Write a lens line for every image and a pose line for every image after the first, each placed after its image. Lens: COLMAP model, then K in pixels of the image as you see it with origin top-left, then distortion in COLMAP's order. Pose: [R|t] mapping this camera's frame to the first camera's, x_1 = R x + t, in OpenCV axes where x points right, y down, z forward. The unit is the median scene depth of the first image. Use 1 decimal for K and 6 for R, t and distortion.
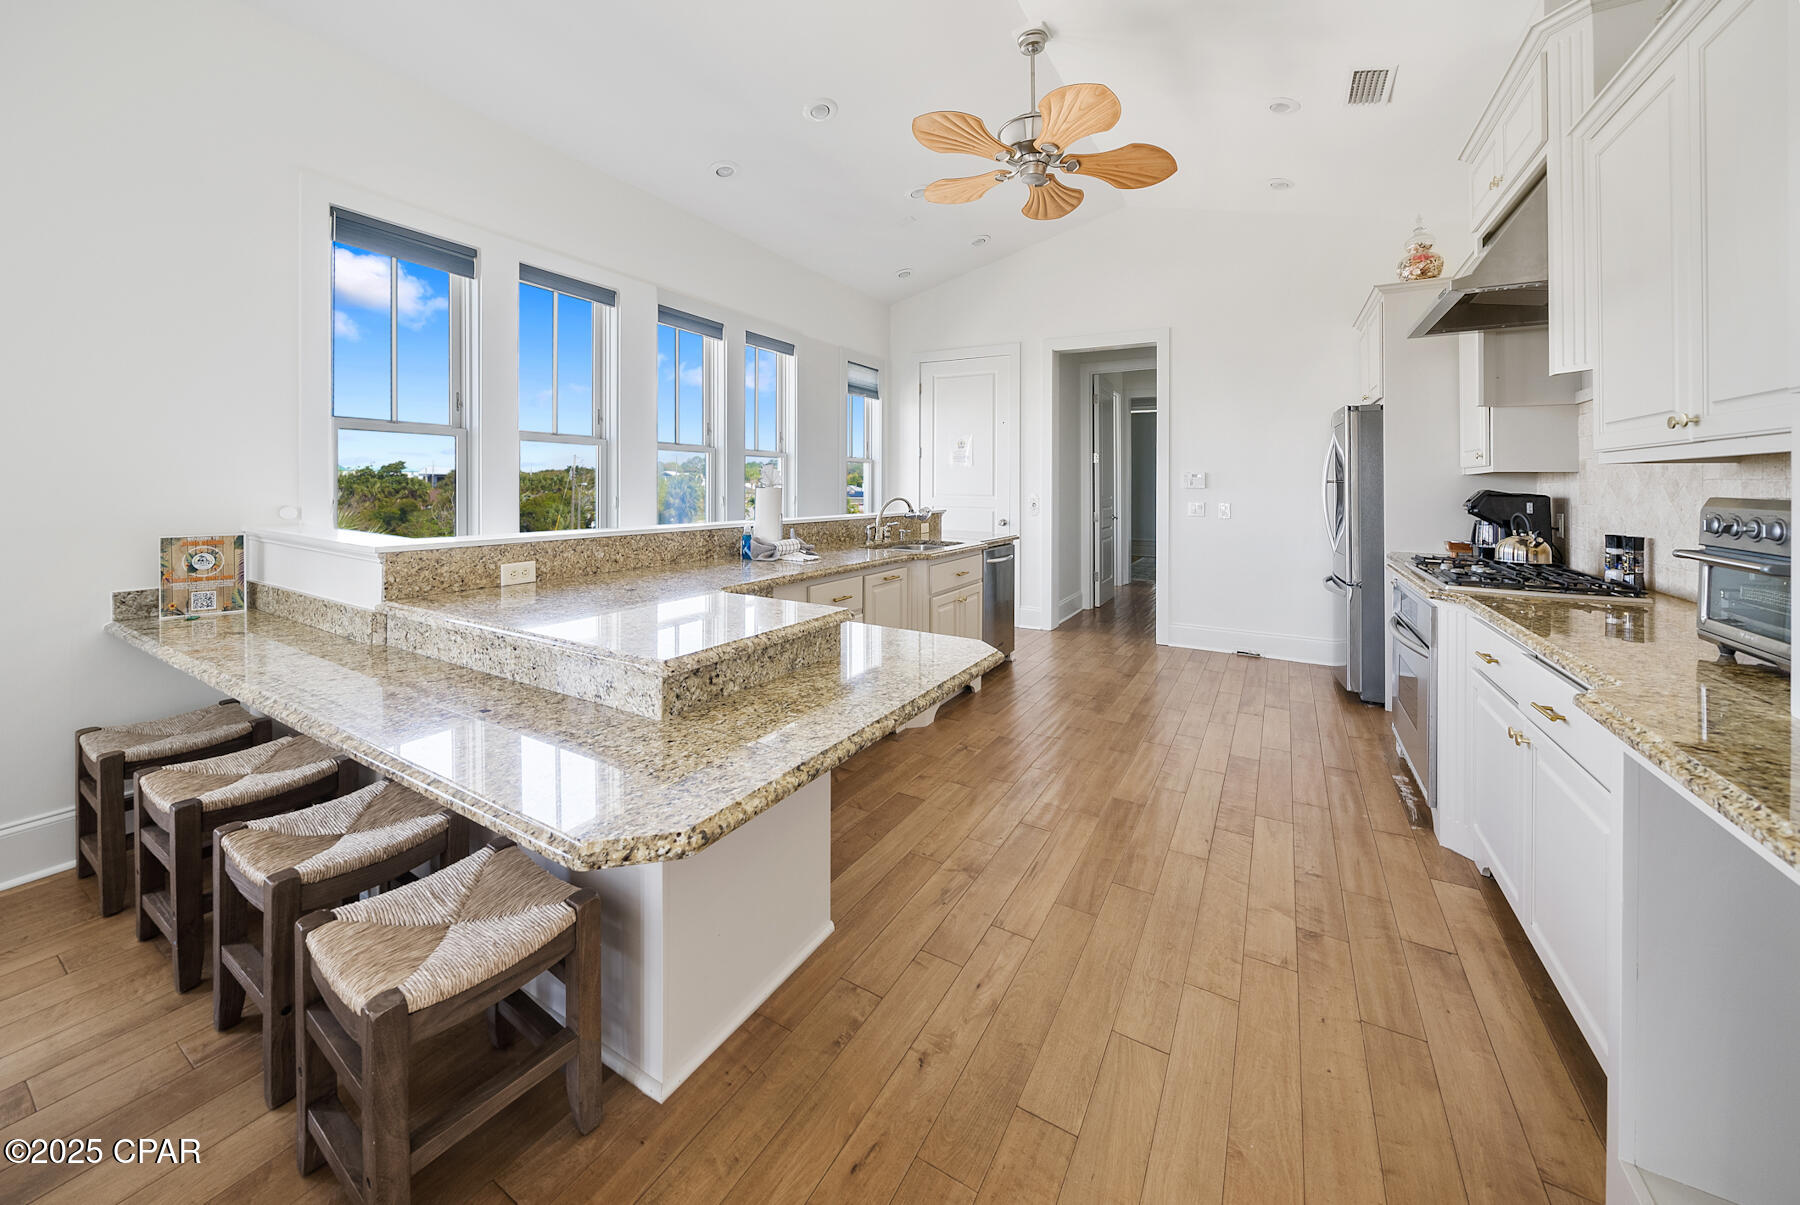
lens RADIAL K [[670.5, 0, 883.3], [0, 670.5, 469.2], [0, 0, 1]] dist [0.000028, -0.002994]
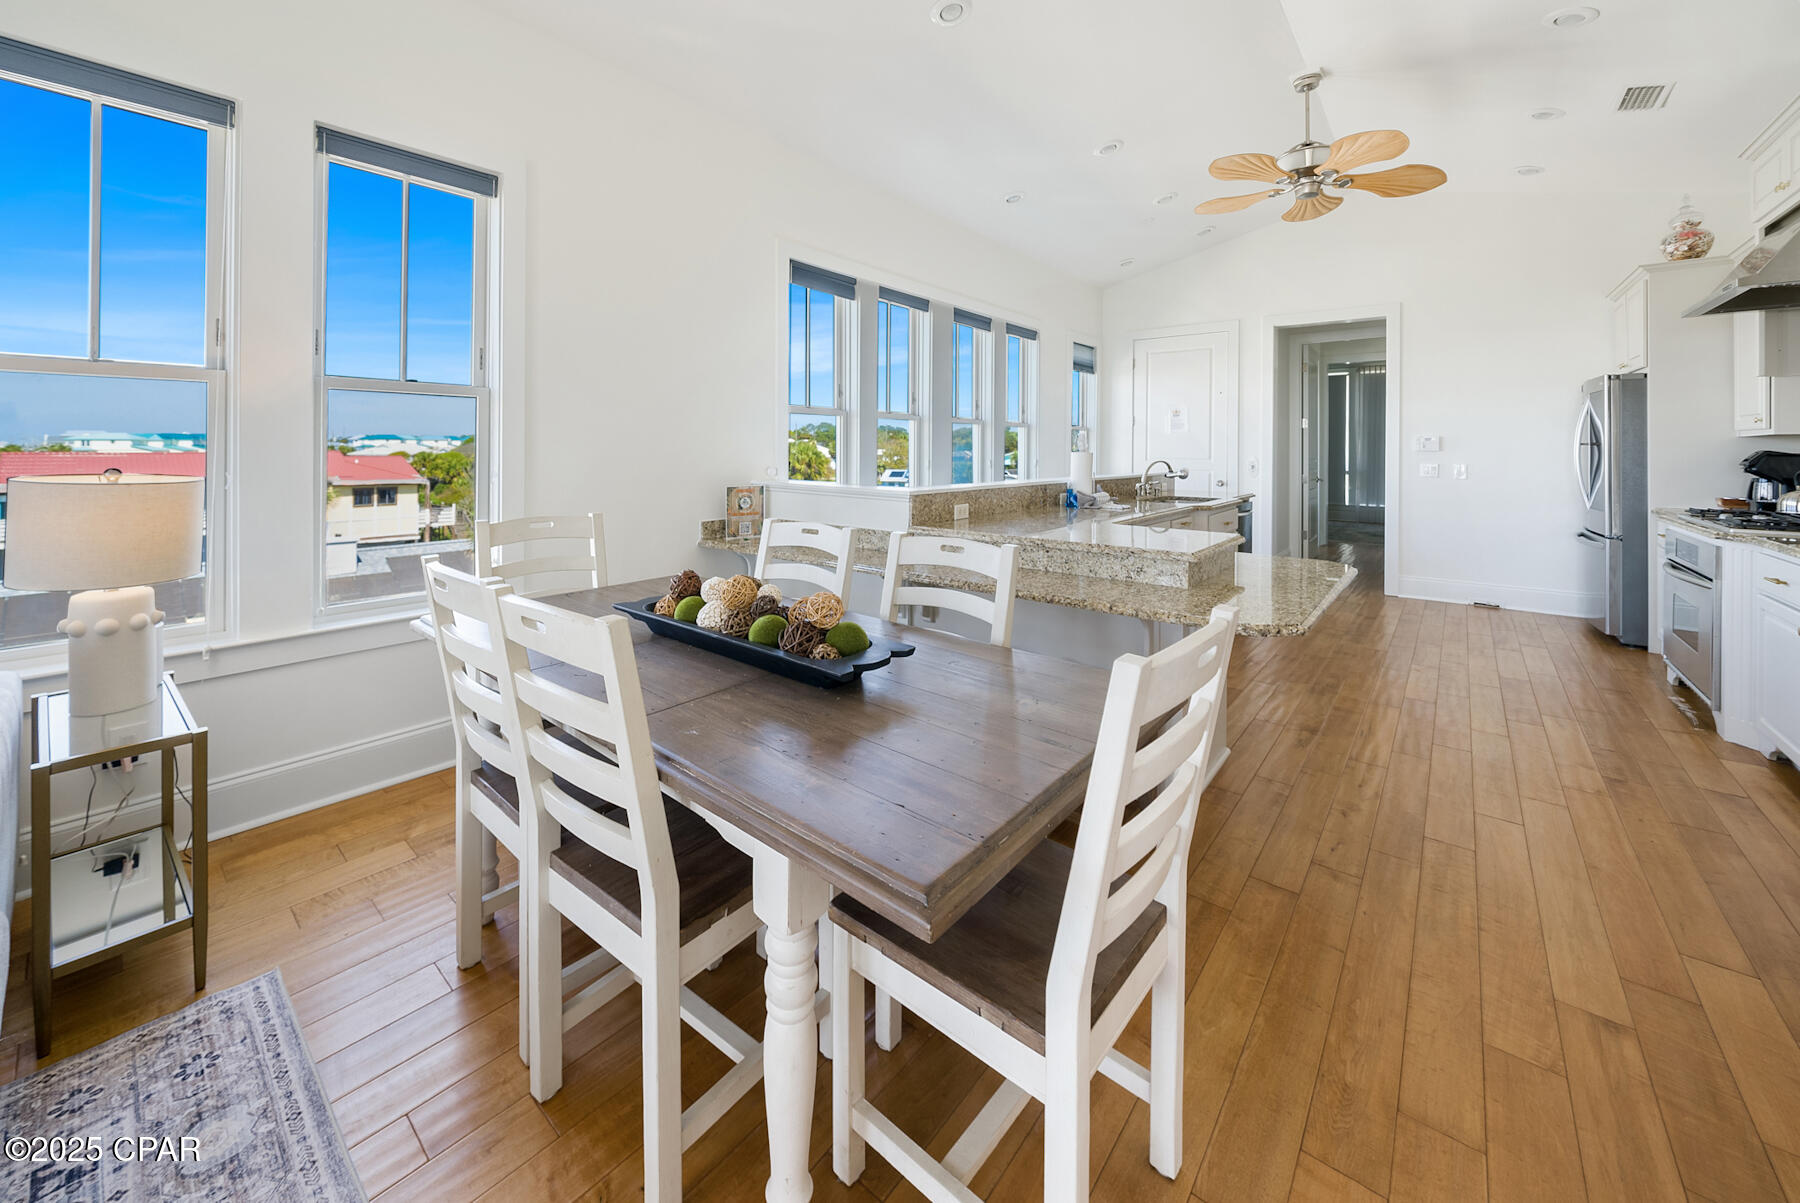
lens RADIAL K [[664.7, 0, 874.4], [0, 664.7, 443.6], [0, 0, 1]] dist [-0.003458, -0.000266]
pose [[0.982865, -0.008446, -0.184136, -0.320046], [0.010833, 0.999870, 0.011964, -0.008759], [0.184011, -0.013754, 0.982828, -0.317574]]
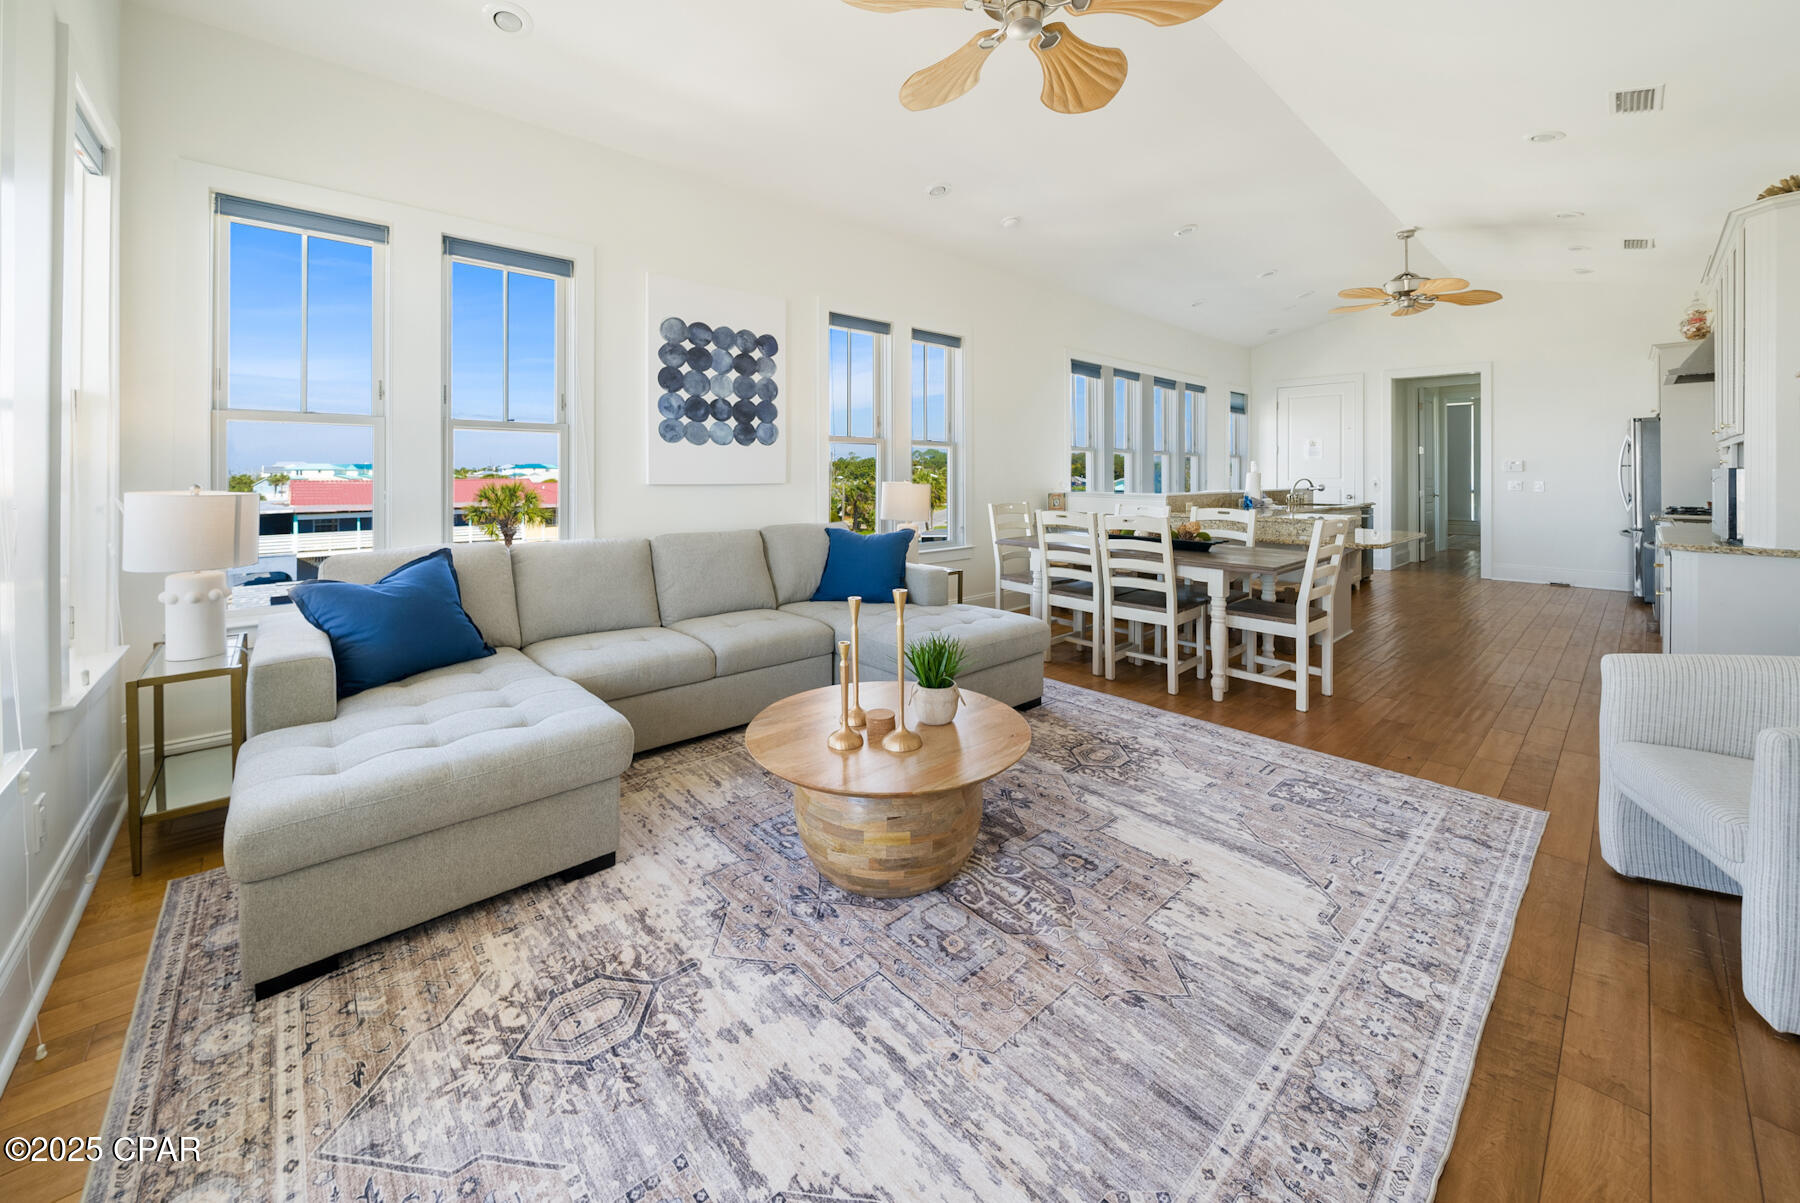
lens RADIAL K [[670.5, 0, 883.3], [0, 670.5, 468.2], [0, 0, 1]] dist [0.000028, -0.002994]
pose [[0.951071, -0.014728, -0.308621, -0.591678], [0.018072, 0.999805, 0.007979, -0.022518], [0.308443, -0.013167, 0.951152, -1.223445]]
